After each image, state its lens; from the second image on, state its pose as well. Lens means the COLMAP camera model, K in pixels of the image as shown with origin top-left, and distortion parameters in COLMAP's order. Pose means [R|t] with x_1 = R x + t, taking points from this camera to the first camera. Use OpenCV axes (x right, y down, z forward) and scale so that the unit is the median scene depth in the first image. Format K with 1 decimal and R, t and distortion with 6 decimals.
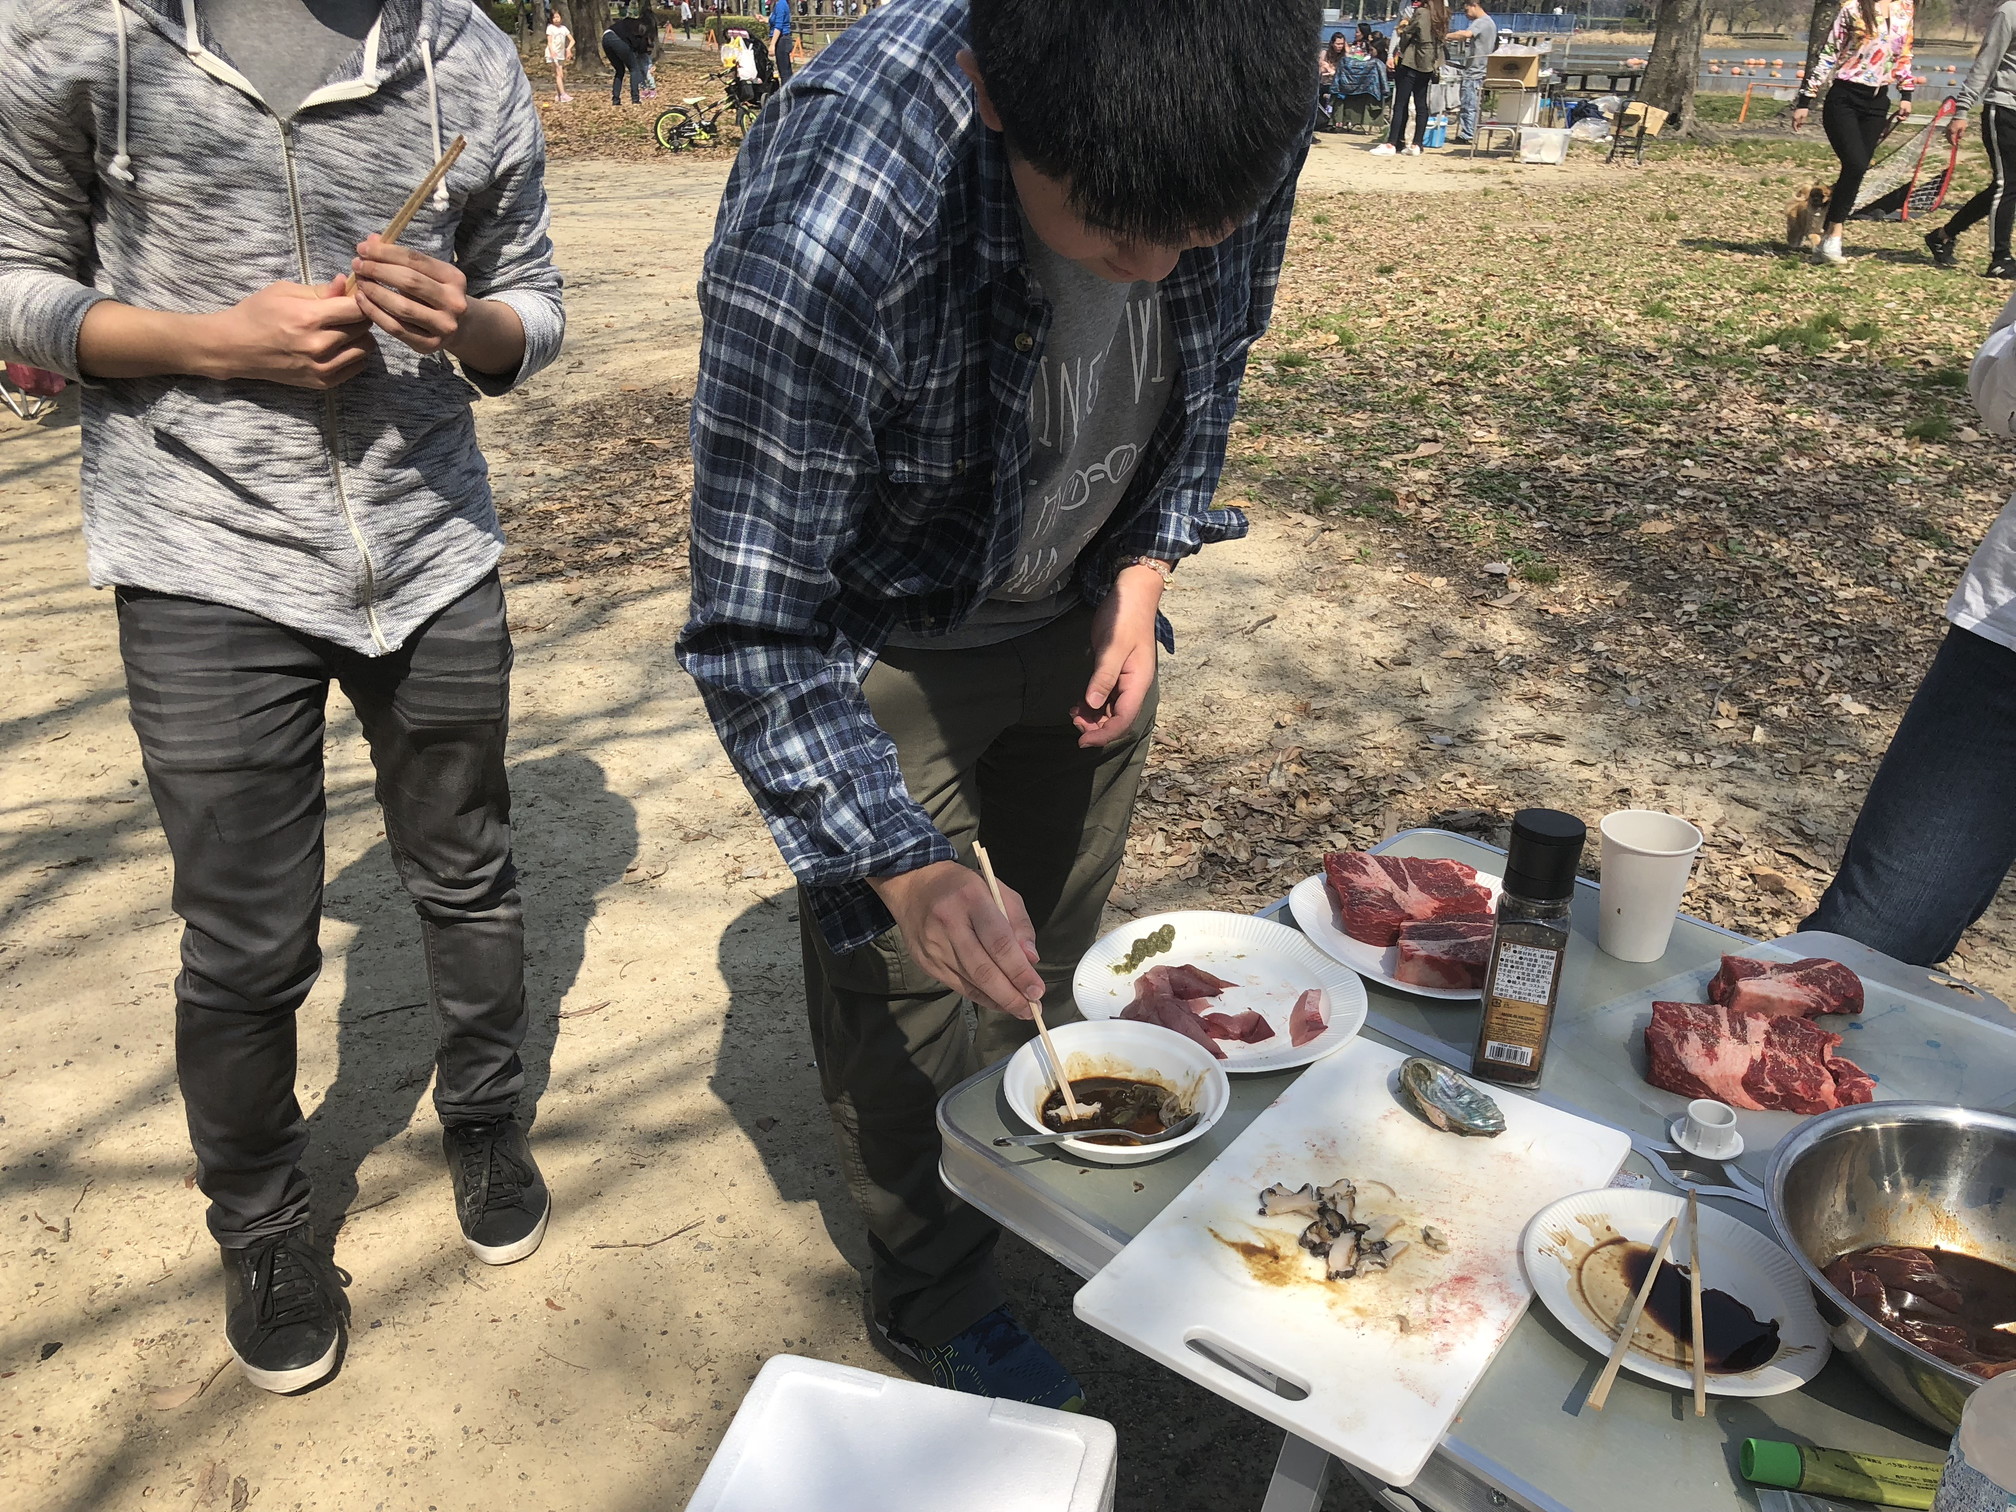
lens RADIAL K [[1741.7, 0, 1041.5], [0, 1741.7, 756.9], [0, 0, 1]] dist [0.099701, -0.096213]
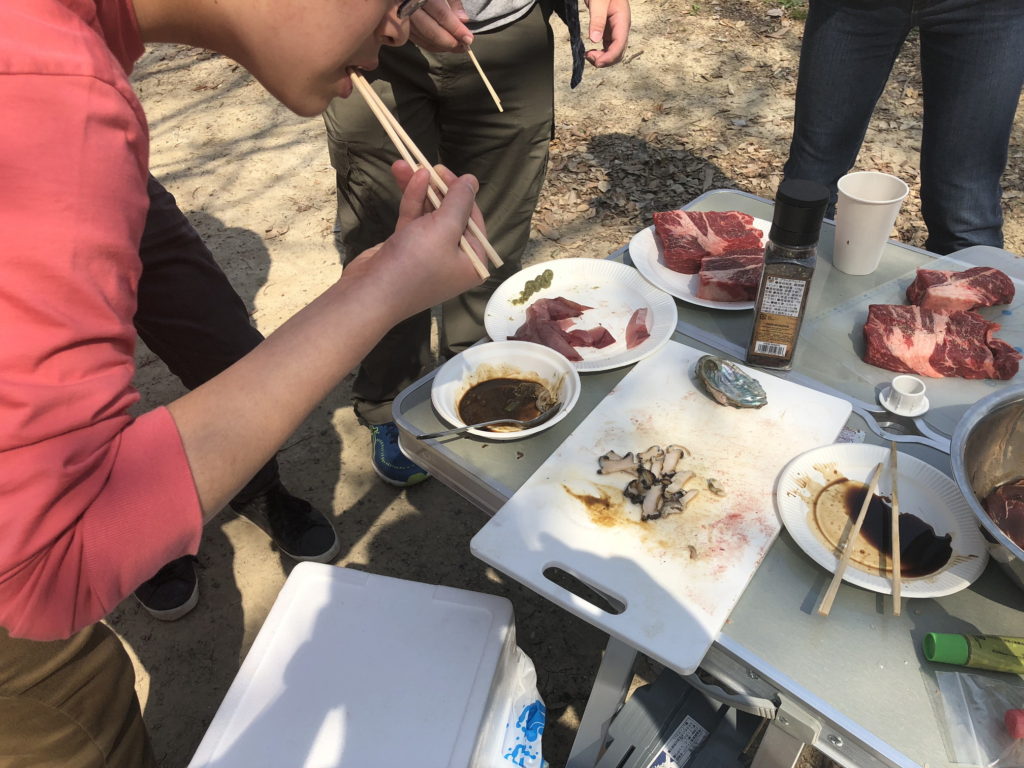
lens RADIAL K [[887.2, 0, 512.0], [0, 887.2, 384.0], [0, 0, 1]] dist [0.075656, -0.106038]
pose [[0.998045, -0.051681, -0.035150, 0.066907], [0.059055, 0.963922, 0.259552, -0.010324], [0.020468, -0.261121, 0.965089, 0.239644]]
